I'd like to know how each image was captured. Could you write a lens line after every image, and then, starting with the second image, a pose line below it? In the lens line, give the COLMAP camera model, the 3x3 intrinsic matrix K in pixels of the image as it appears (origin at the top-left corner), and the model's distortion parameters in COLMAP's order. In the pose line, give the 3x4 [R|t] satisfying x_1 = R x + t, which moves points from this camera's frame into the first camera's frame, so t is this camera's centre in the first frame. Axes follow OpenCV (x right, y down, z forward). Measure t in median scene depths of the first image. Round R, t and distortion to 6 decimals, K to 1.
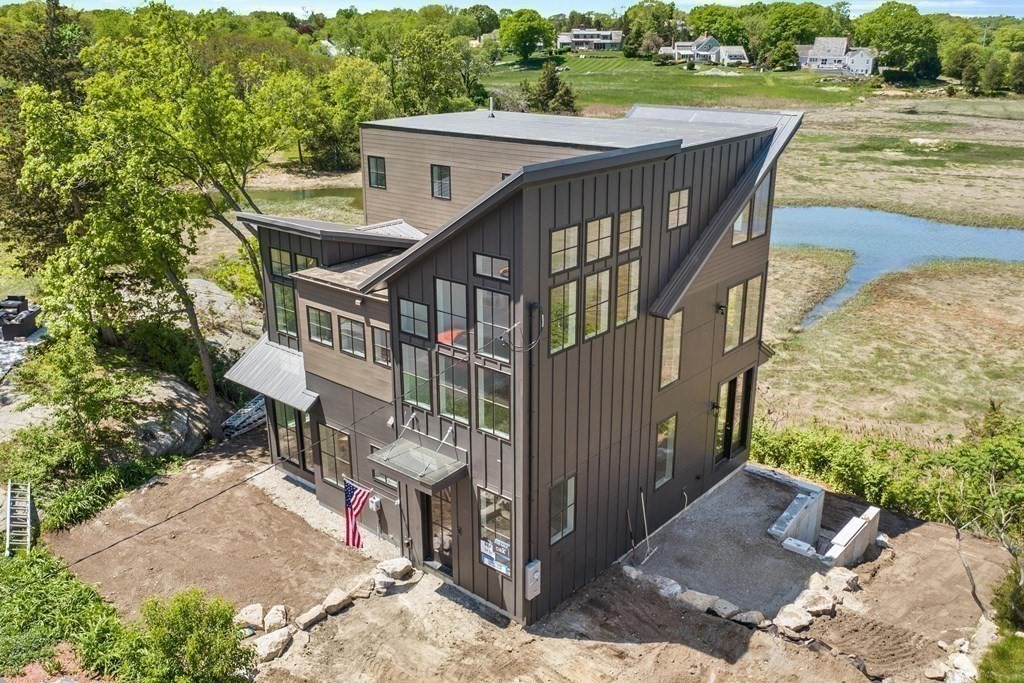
lens RADIAL K [[872.7, 0, 512.0], [0, 872.7, 341.5], [0, 0, 1]] dist [0.008204, -0.000551]
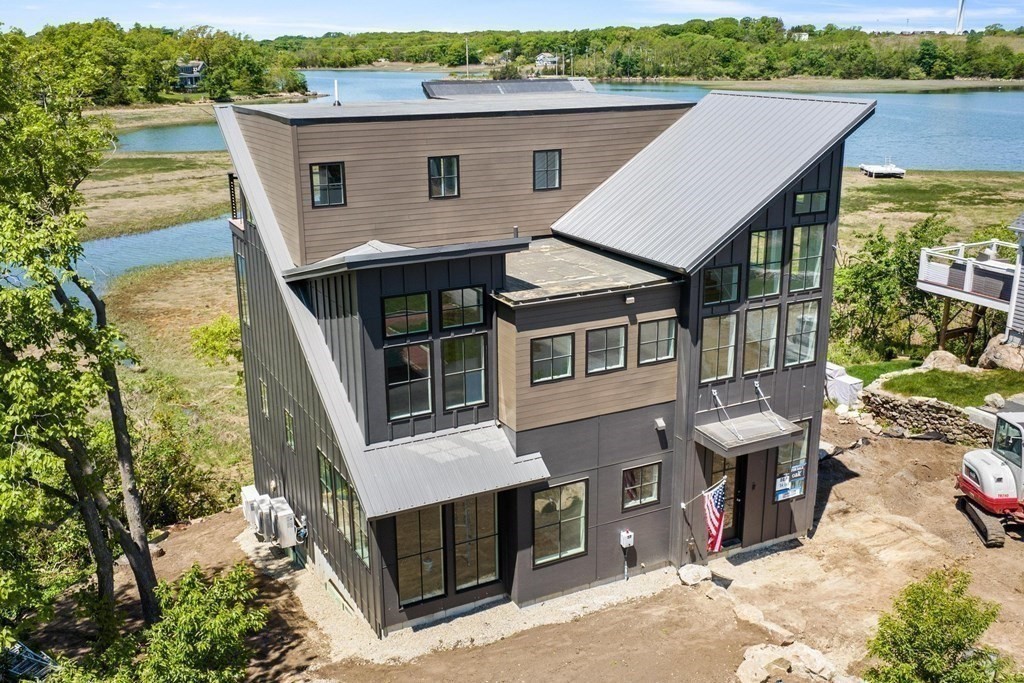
lens RADIAL K [[995.7, 0, 512.0], [0, 995.7, 341.5], [0, 0, 1]] dist [-0.018358, -0.012332]
pose [[0.381076, -0.268638, 0.884655, -1.033301], [0.314948, 0.937345, 0.148971, -0.178008], [-0.869246, 0.221851, 0.441807, 0.646993]]
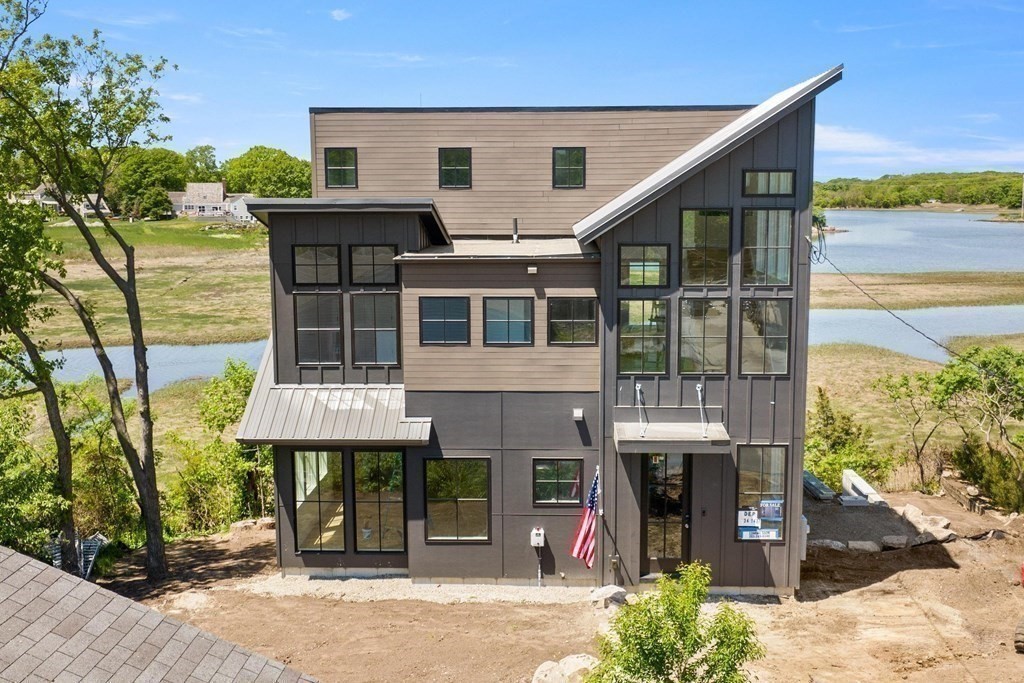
lens RADIAL K [[1048.6, 0, 512.0], [0, 1048.6, 341.5], [0, 0, 1]] dist [-0.013154, -0.006853]
pose [[0.789136, -0.090957, 0.607447, -0.753128], [0.208402, 0.969958, -0.125498, 0.132245], [-0.577783, 0.225628, 0.784384, 0.243858]]
